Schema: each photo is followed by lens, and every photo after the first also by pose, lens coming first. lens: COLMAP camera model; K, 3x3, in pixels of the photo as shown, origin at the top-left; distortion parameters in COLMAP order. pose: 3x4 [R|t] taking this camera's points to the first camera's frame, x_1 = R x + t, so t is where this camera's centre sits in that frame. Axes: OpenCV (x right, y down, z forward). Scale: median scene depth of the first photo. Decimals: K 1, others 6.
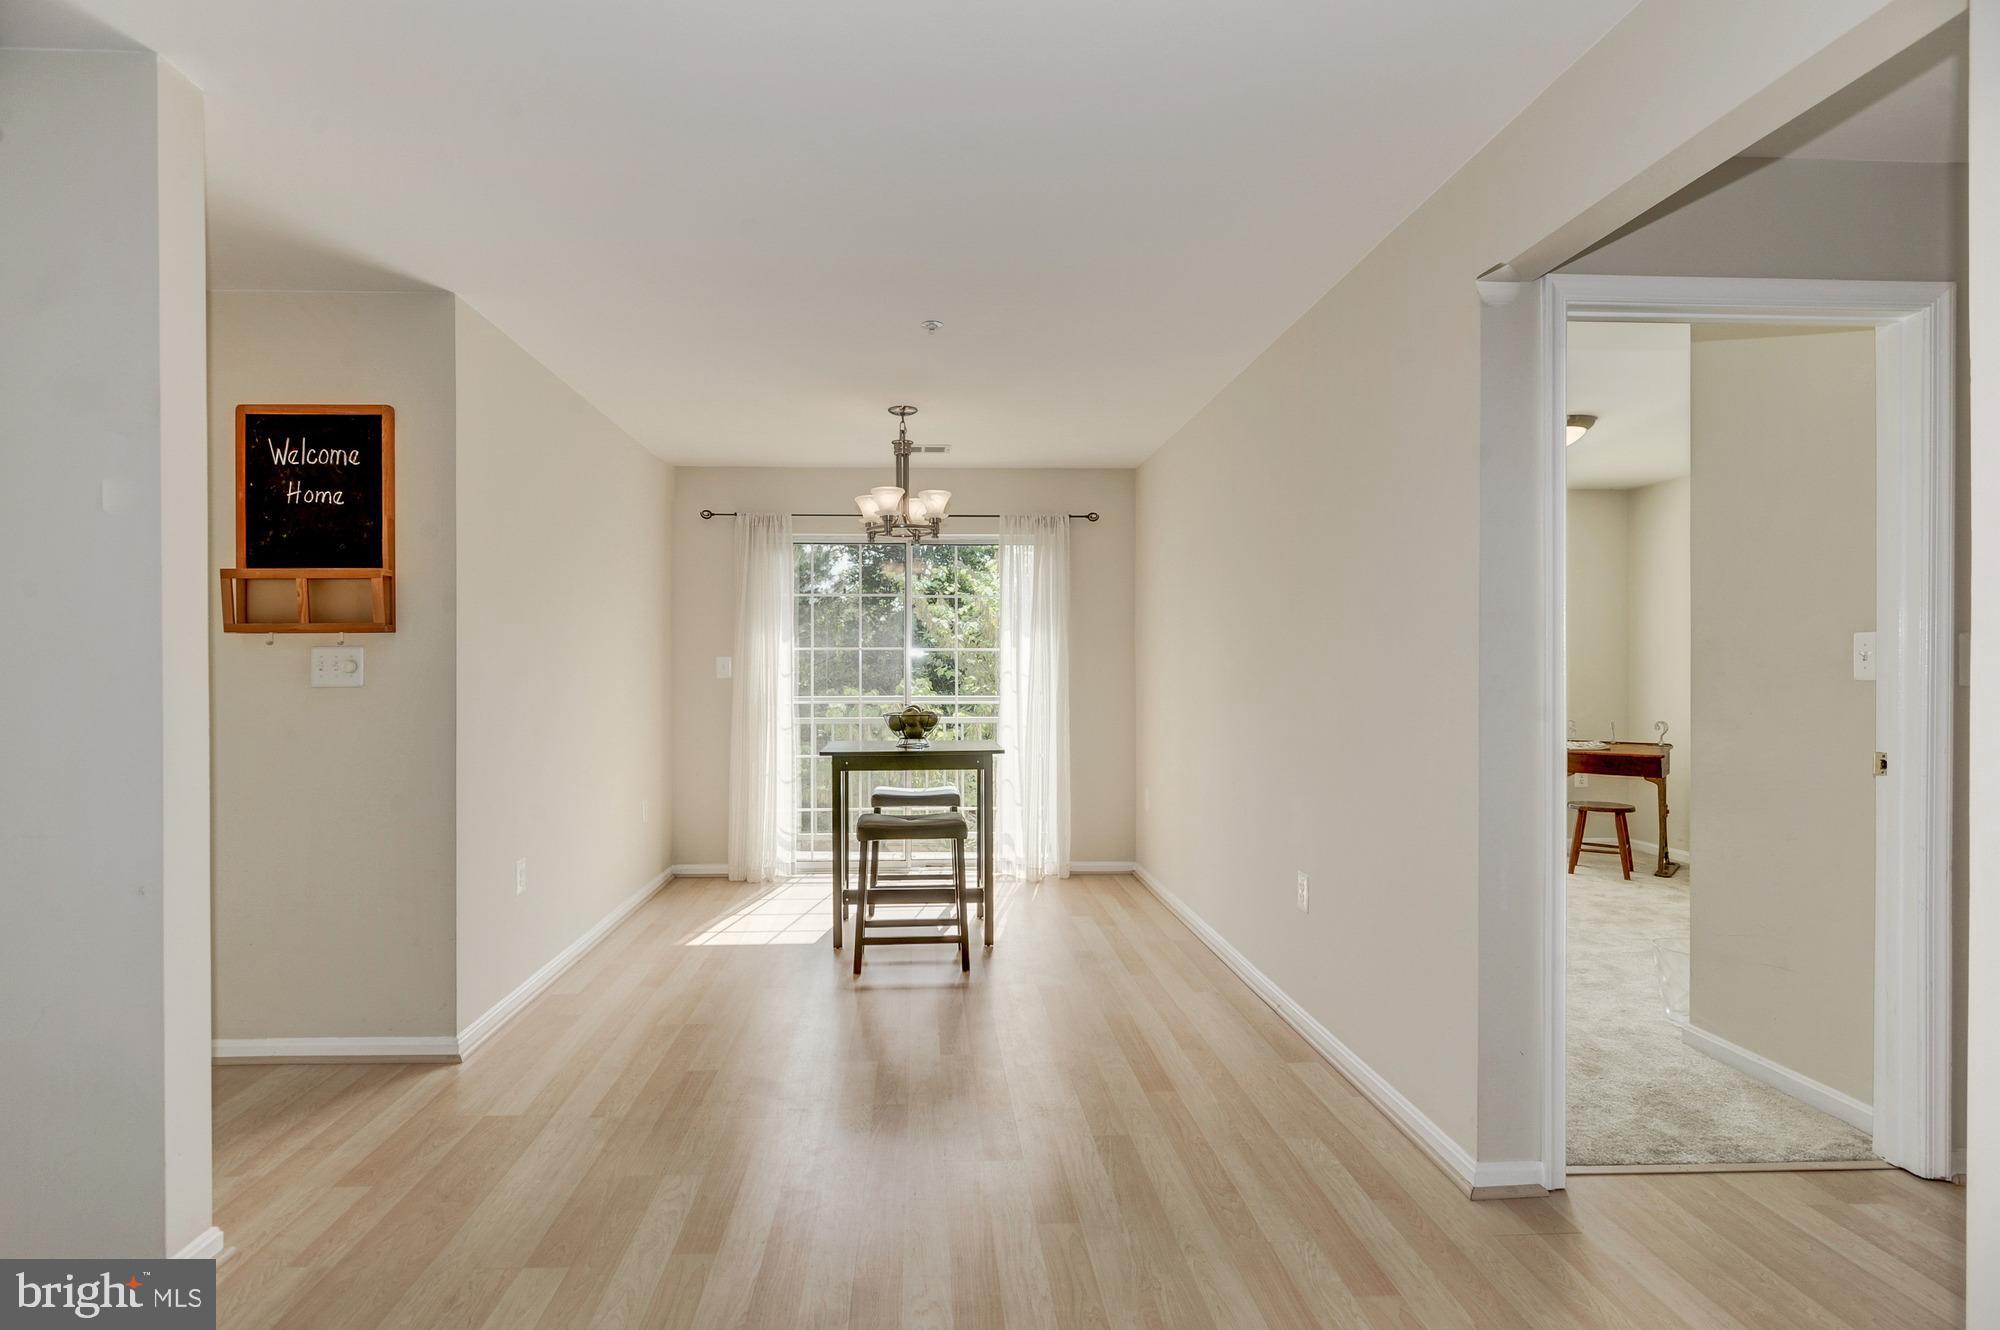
lens RADIAL K [[975.5, 0, 949.0], [0, 975.5, 671.8], [0, 0, 1]] dist [-0.003905, -0.000996]
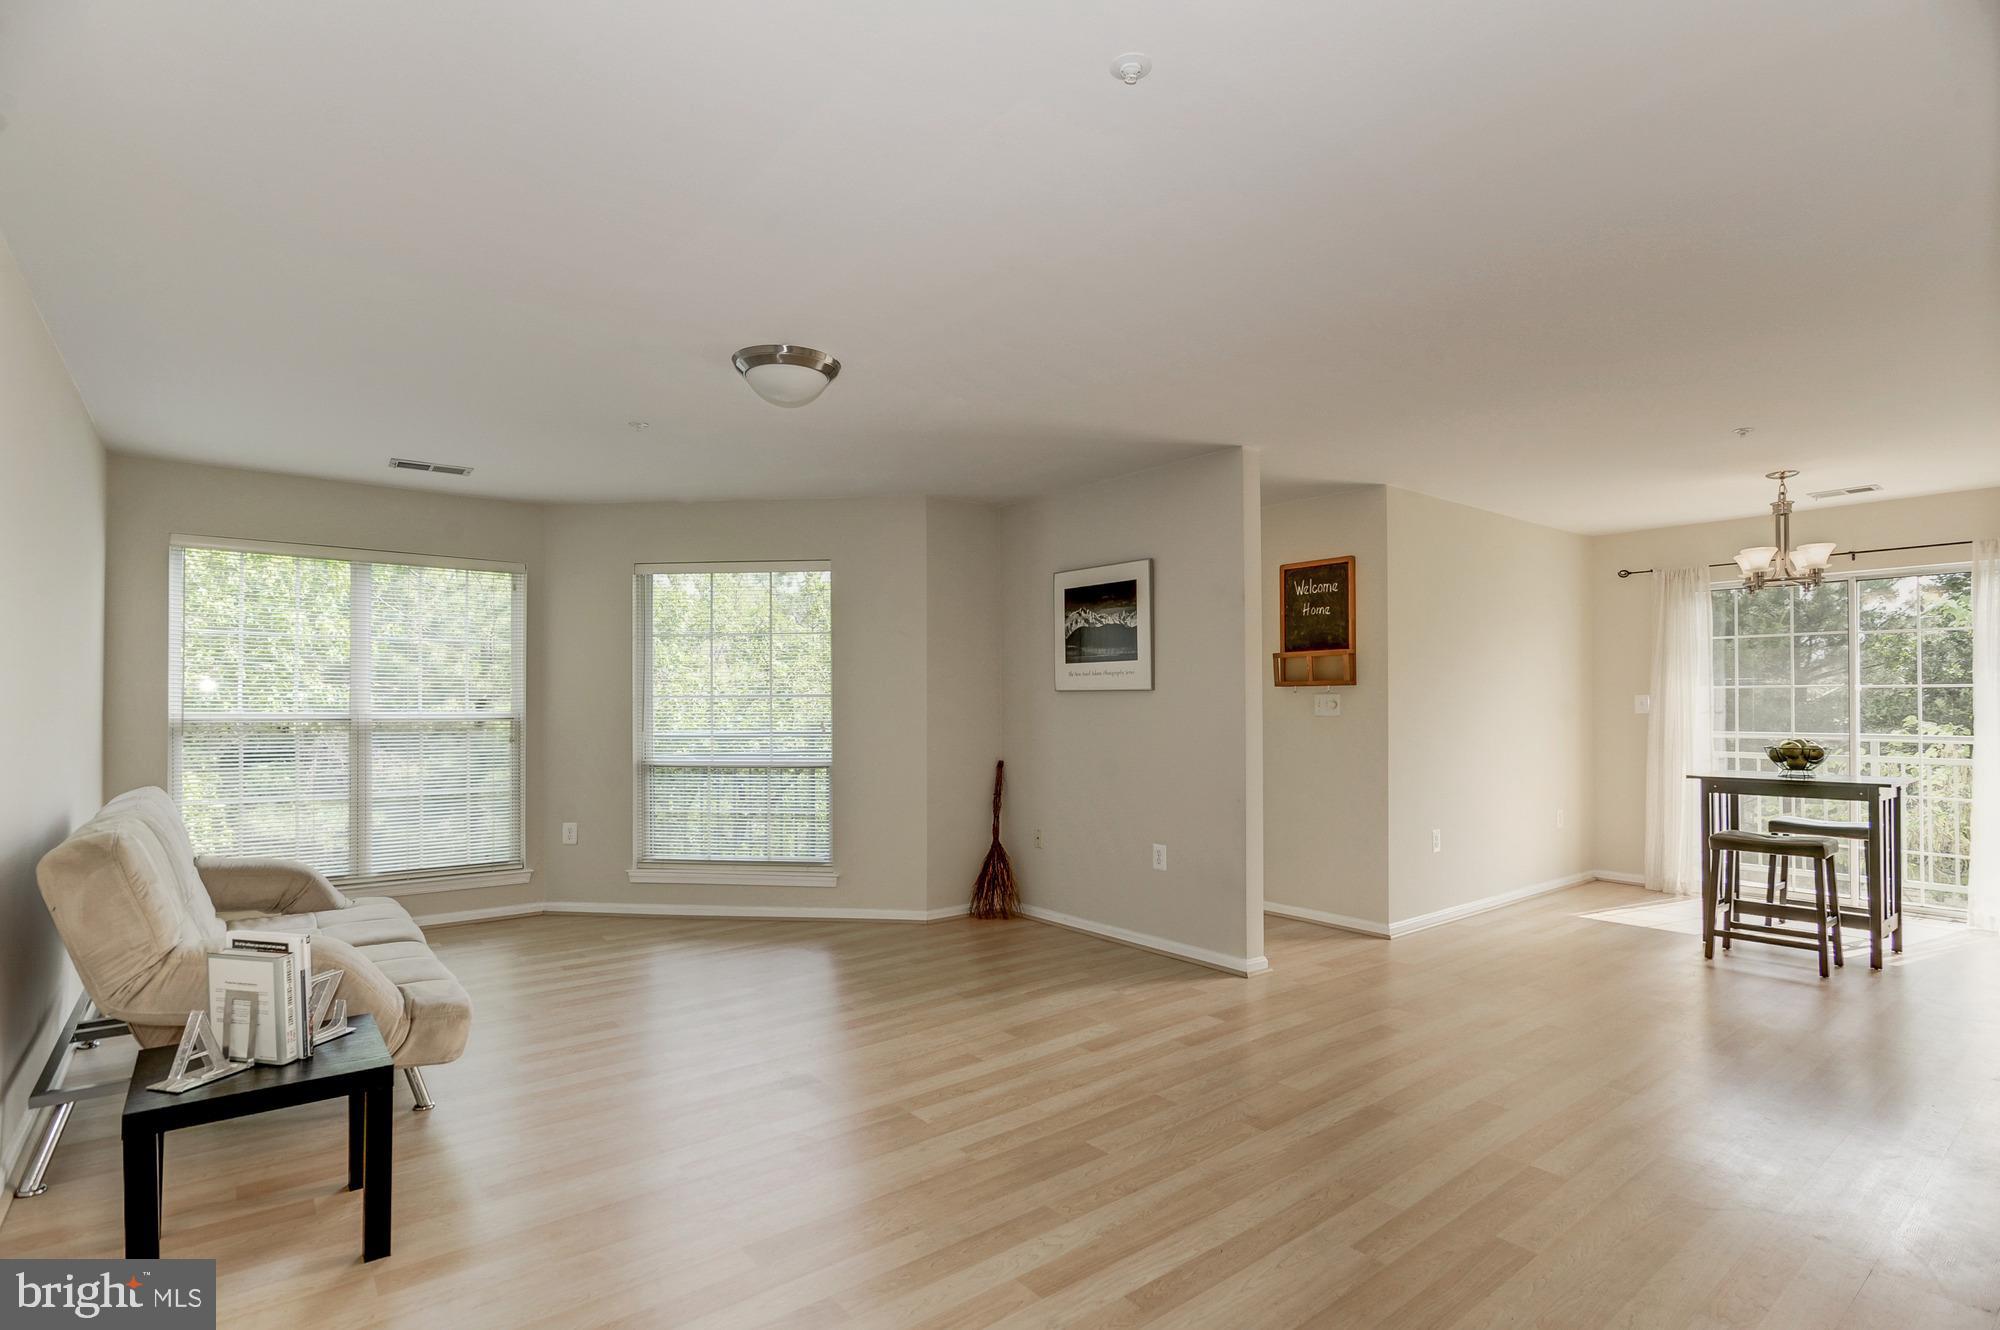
lens RADIAL K [[975.5, 0, 1002.3], [0, 975.5, 683.2], [0, 0, 1]] dist [-0.003905, -0.000996]
pose [[0.592092, -0.014615, -0.805738, 0.448362], [-0.002842, 0.999791, -0.020222, -0.006567], [0.805865, 0.014263, 0.591927, -0.524818]]
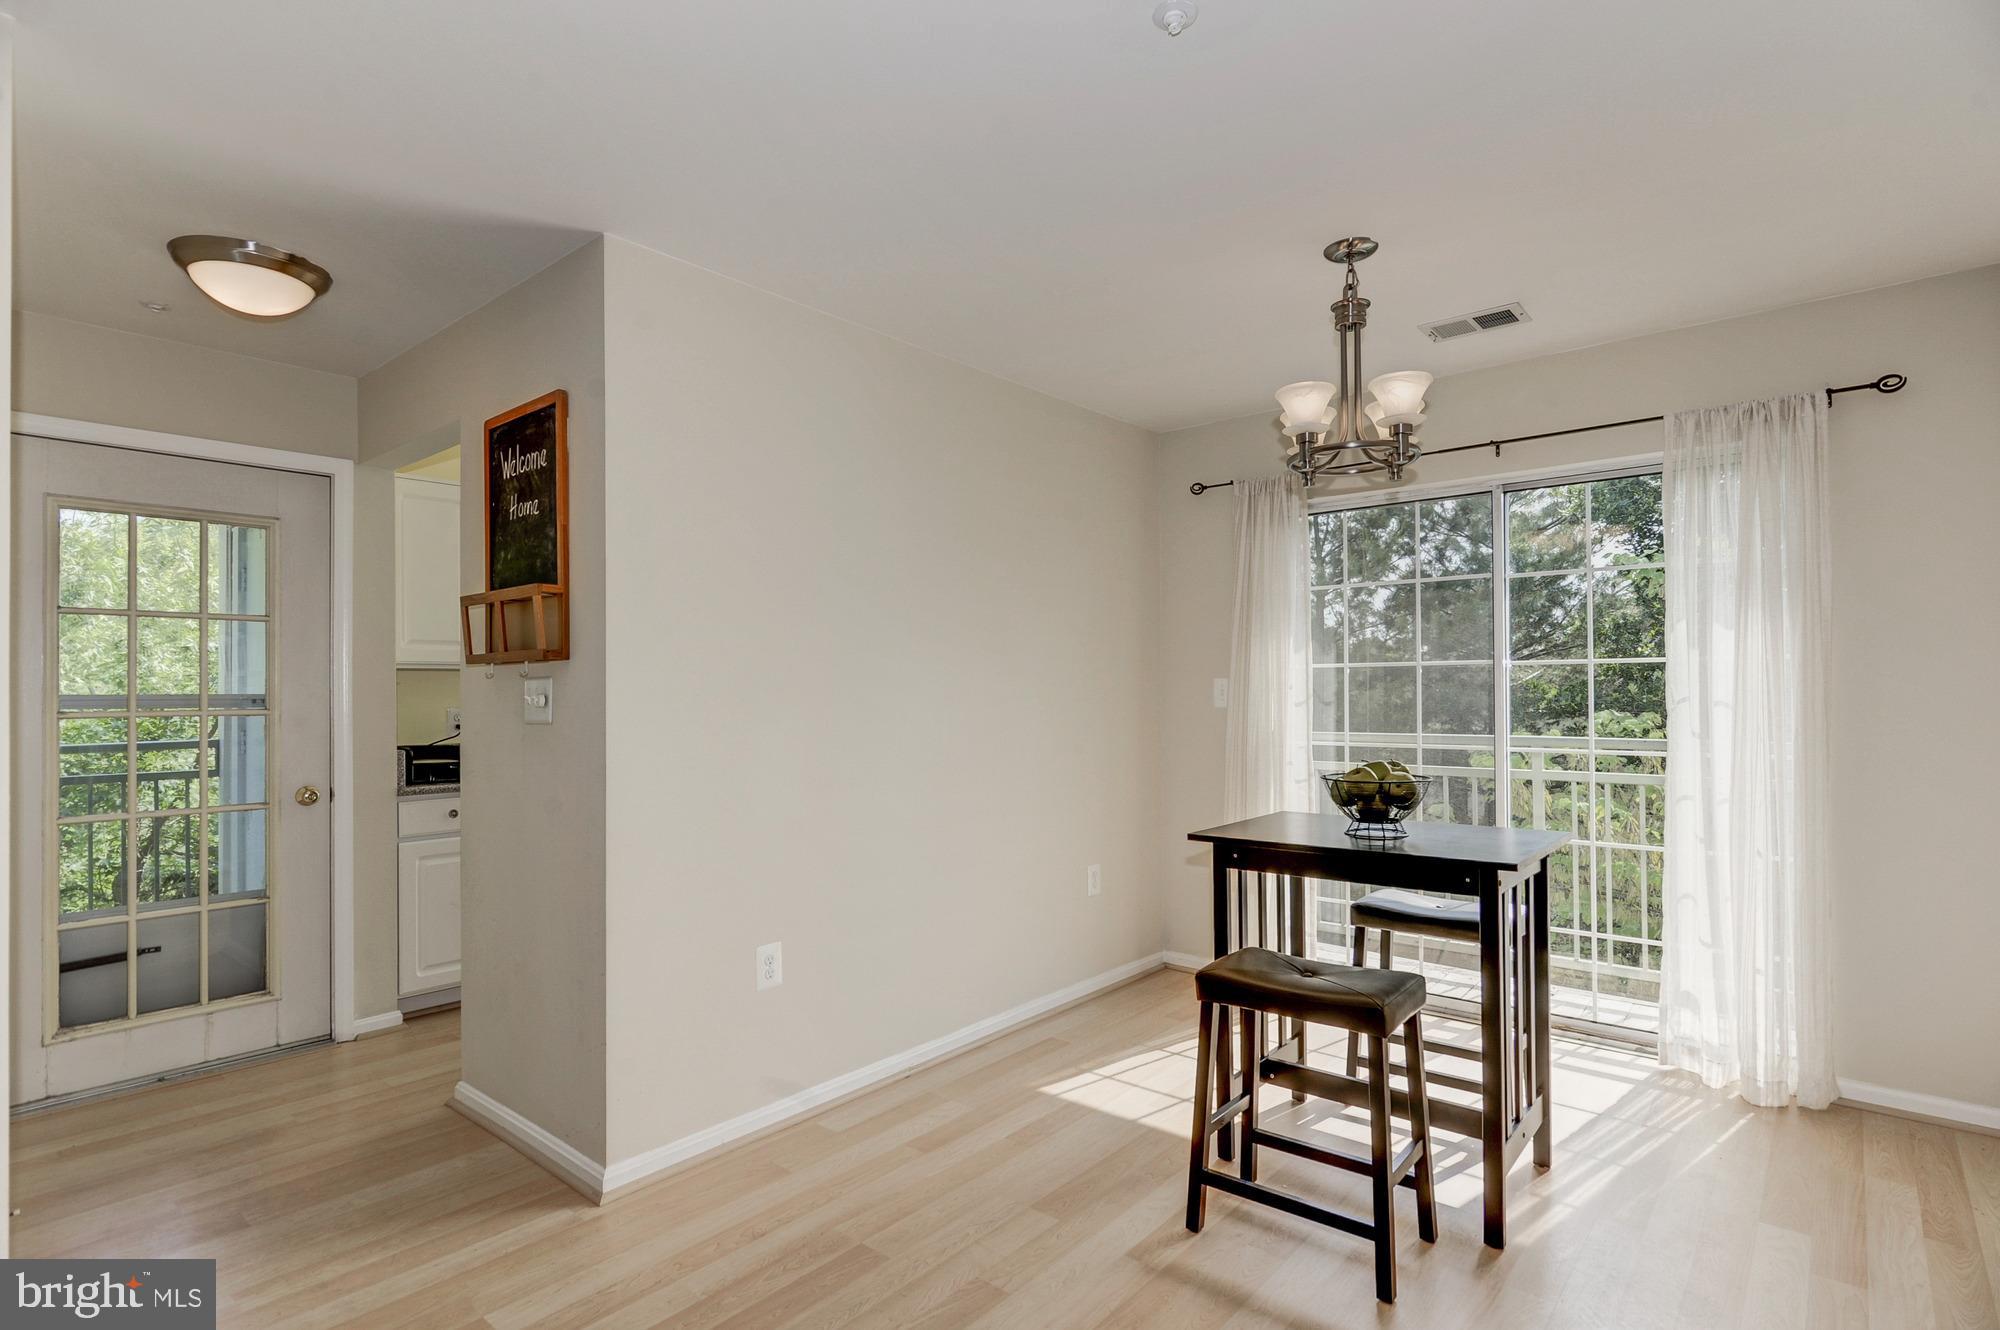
lens RADIAL K [[975.5, 0, 1011.8], [0, 975.5, 673.6], [0, 0, 1]] dist [-0.003905, -0.000996]
pose [[0.736951, -0.015044, -0.675779, 0.270772], [0.003368, 0.999822, -0.018585, -0.010717], [0.675938, 0.011420, 0.736870, 0.626097]]
